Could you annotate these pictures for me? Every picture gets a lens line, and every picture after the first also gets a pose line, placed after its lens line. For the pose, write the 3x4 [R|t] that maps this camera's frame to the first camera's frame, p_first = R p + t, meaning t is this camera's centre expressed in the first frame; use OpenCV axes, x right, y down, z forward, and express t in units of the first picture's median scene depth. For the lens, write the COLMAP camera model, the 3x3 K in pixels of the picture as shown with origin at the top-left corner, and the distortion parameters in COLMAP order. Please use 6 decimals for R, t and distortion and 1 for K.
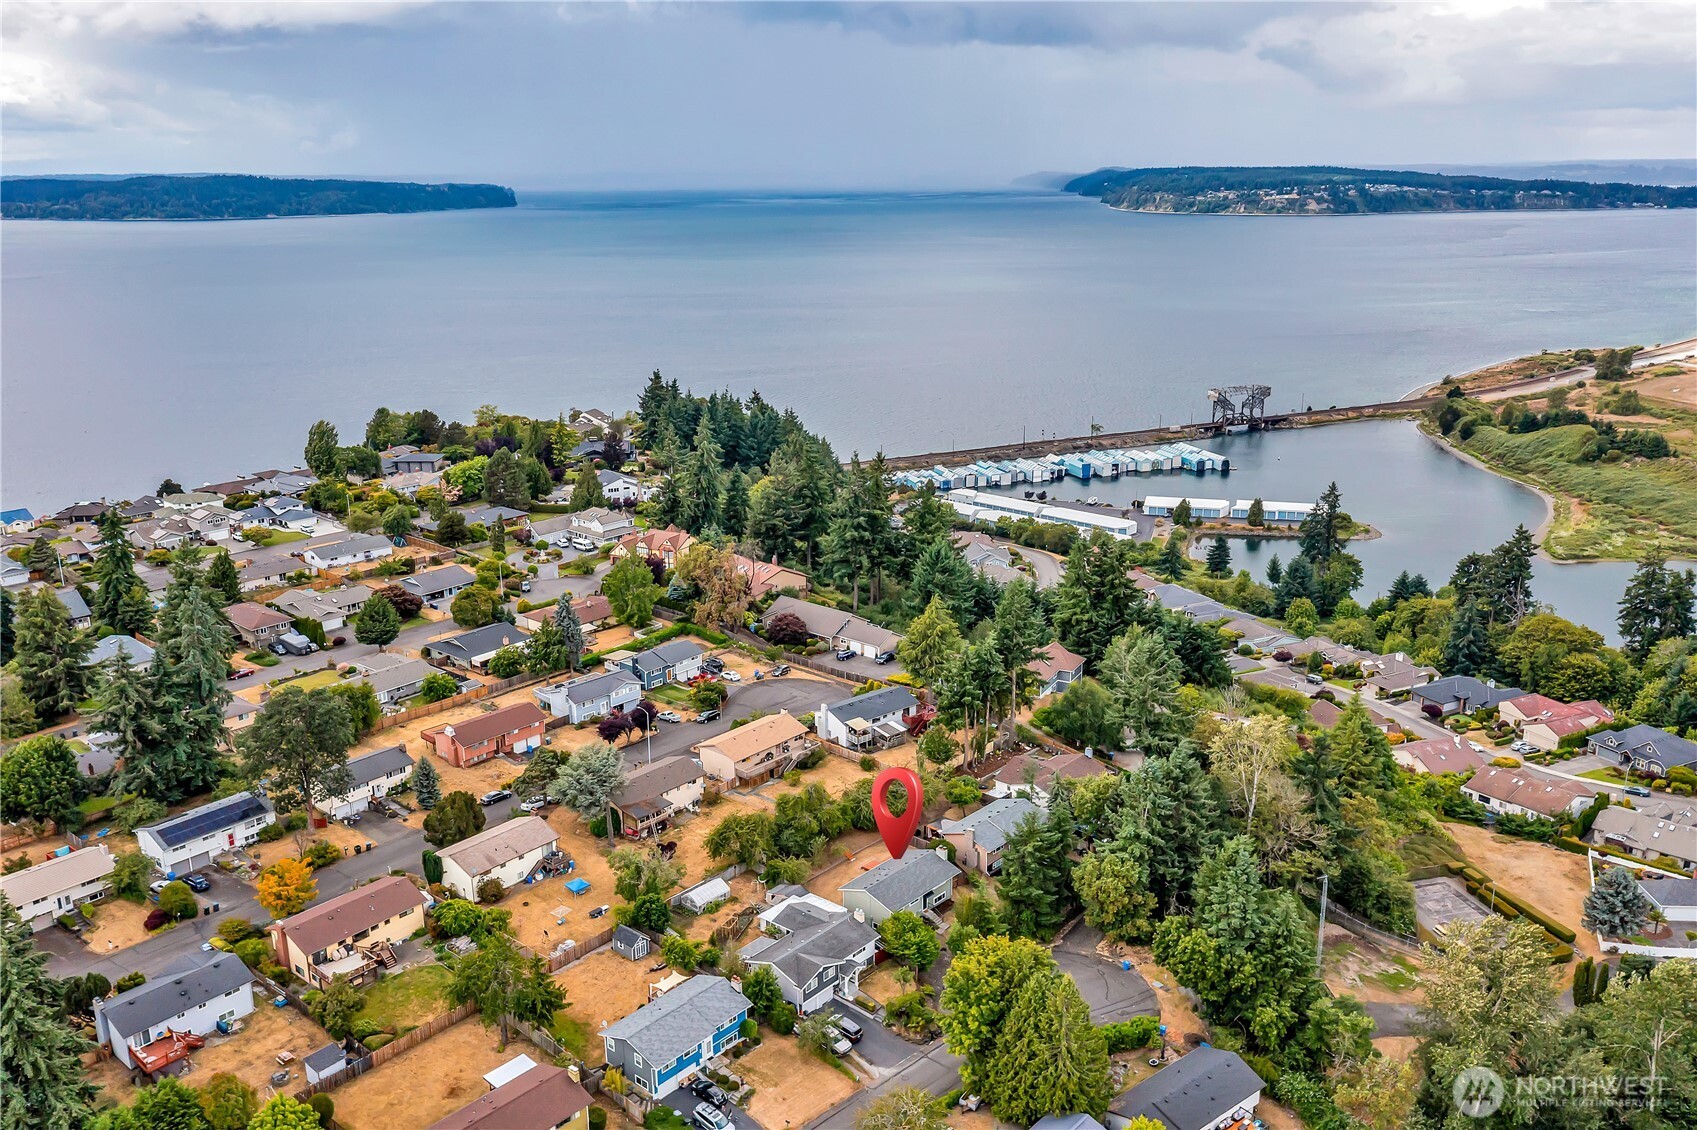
lens RADIAL K [[1353.7, 0, 908.8], [0, 1353.7, 565.5], [0, 0, 1]] dist [-0.005208, 0.008212]
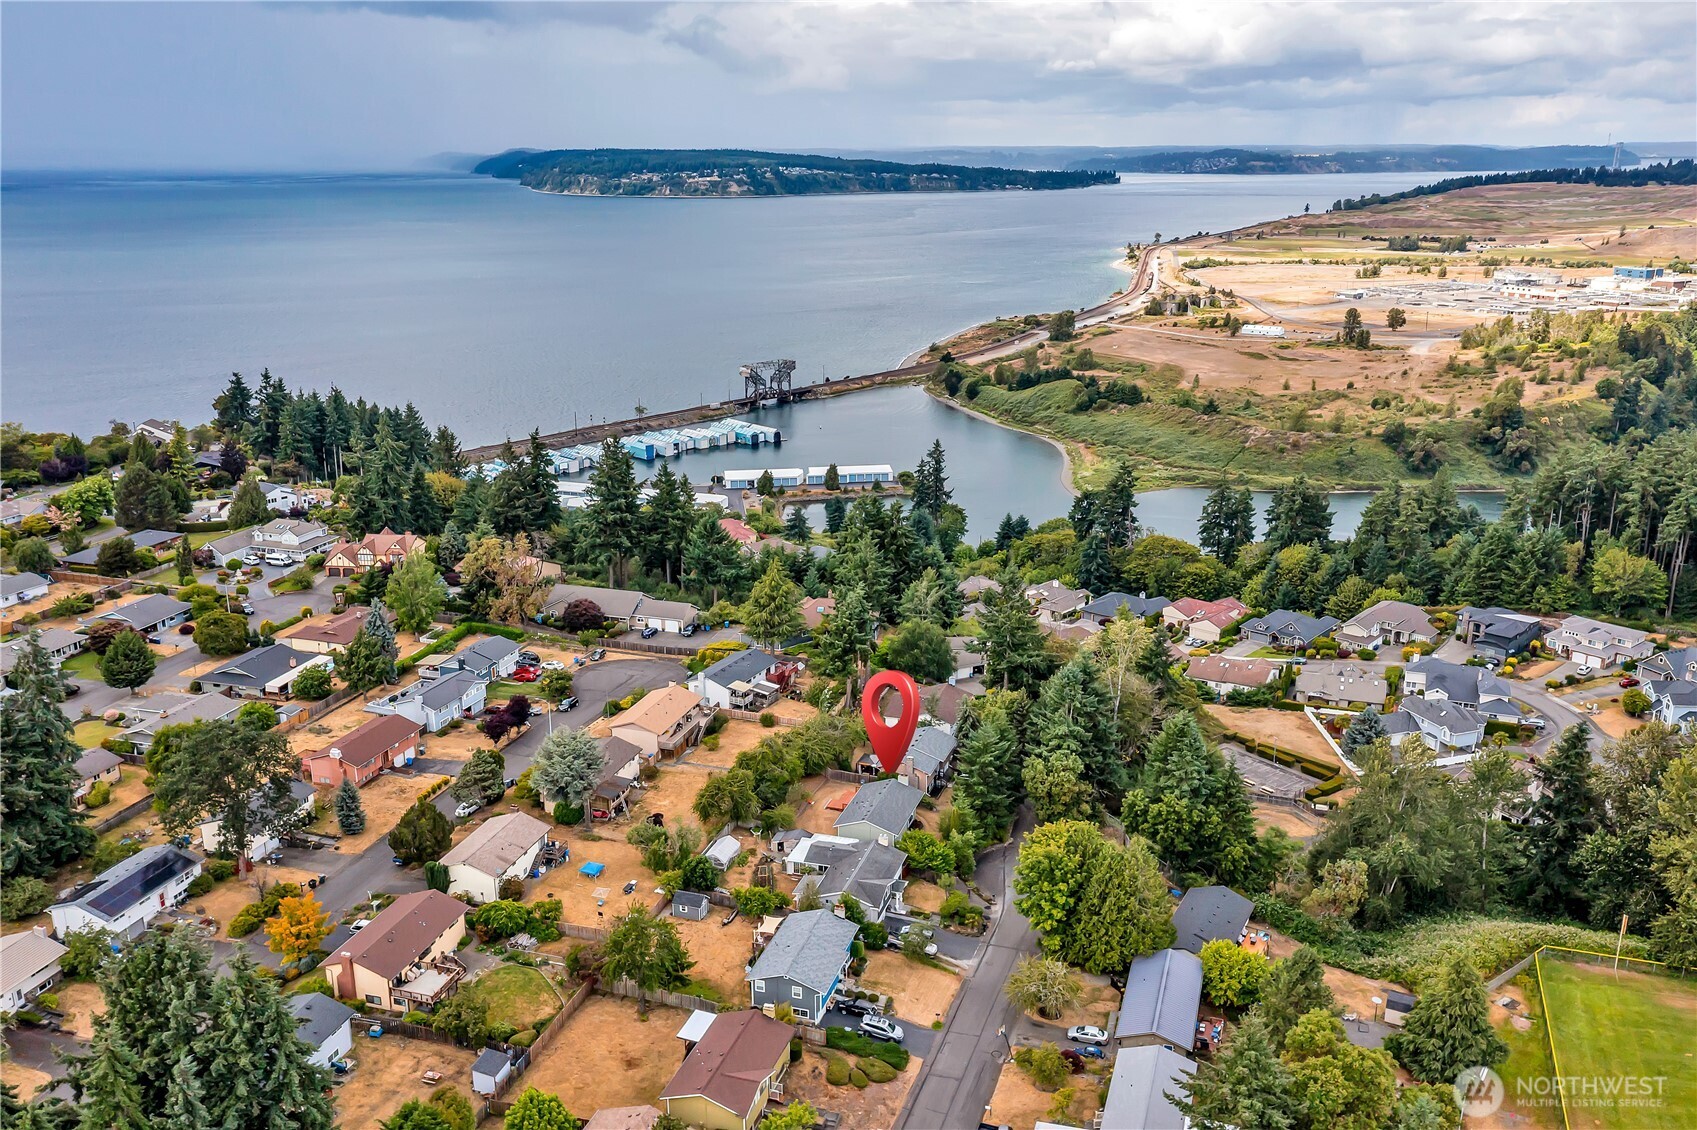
lens RADIAL K [[1353.7, 0, 908.8], [0, 1353.7, 565.5], [0, 0, 1]] dist [-0.005208, 0.008212]
pose [[0.919481, -0.107618, 0.378117, -0.200661], [0.103055, 0.994150, 0.032348, 0.002886], [-0.379386, 0.009223, 0.925192, -0.008376]]
